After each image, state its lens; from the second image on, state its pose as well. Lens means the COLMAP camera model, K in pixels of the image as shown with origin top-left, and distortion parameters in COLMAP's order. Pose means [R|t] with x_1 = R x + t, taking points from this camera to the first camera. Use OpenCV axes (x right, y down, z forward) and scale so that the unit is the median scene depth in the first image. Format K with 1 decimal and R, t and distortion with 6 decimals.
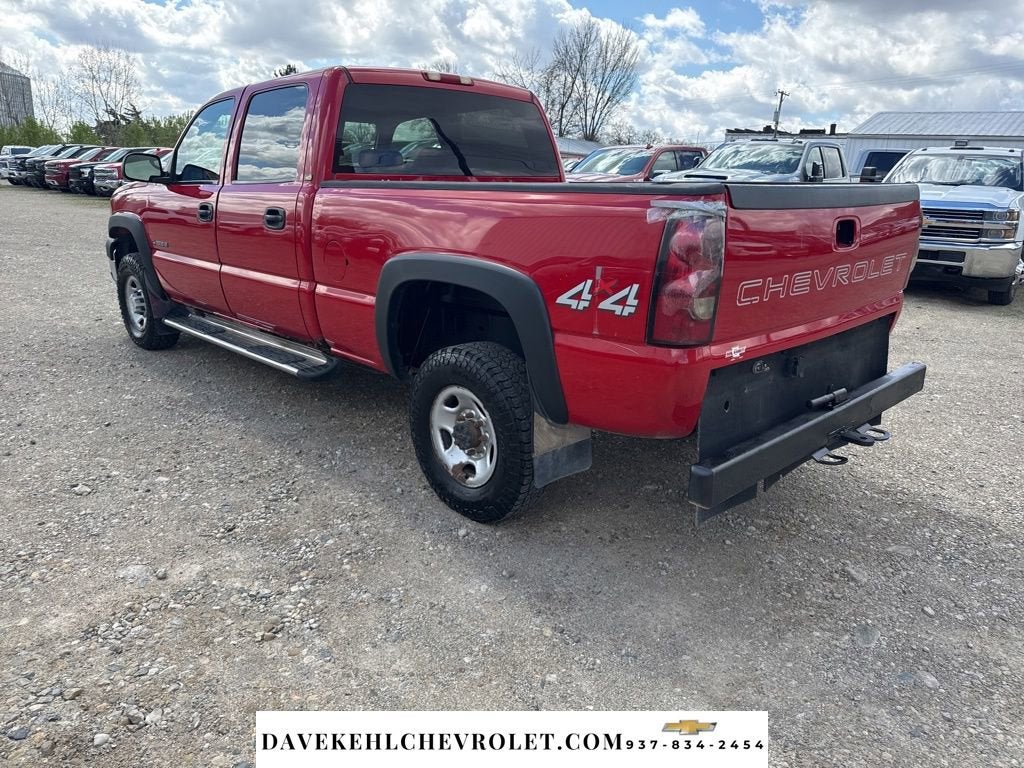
lens RADIAL K [[720.9, 0, 512.0], [0, 720.9, 384.0], [0, 0, 1]] dist [0.021570, -0.030894]
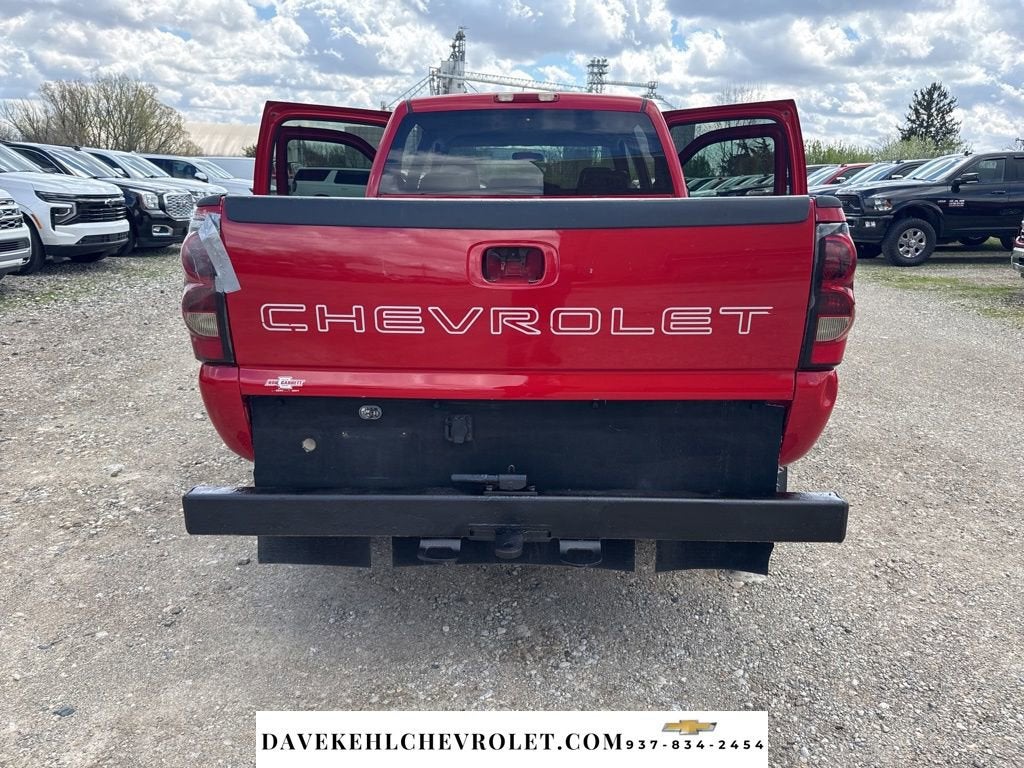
lens RADIAL K [[720.9, 0, 512.0], [0, 720.9, 384.0], [0, 0, 1]] dist [0.021570, -0.030894]
pose [[0.693908, 0.167889, -0.700218, 1.122012], [-0.192439, 0.980307, 0.044340, -0.135616], [0.693873, 0.103981, 0.712551, 0.553665]]
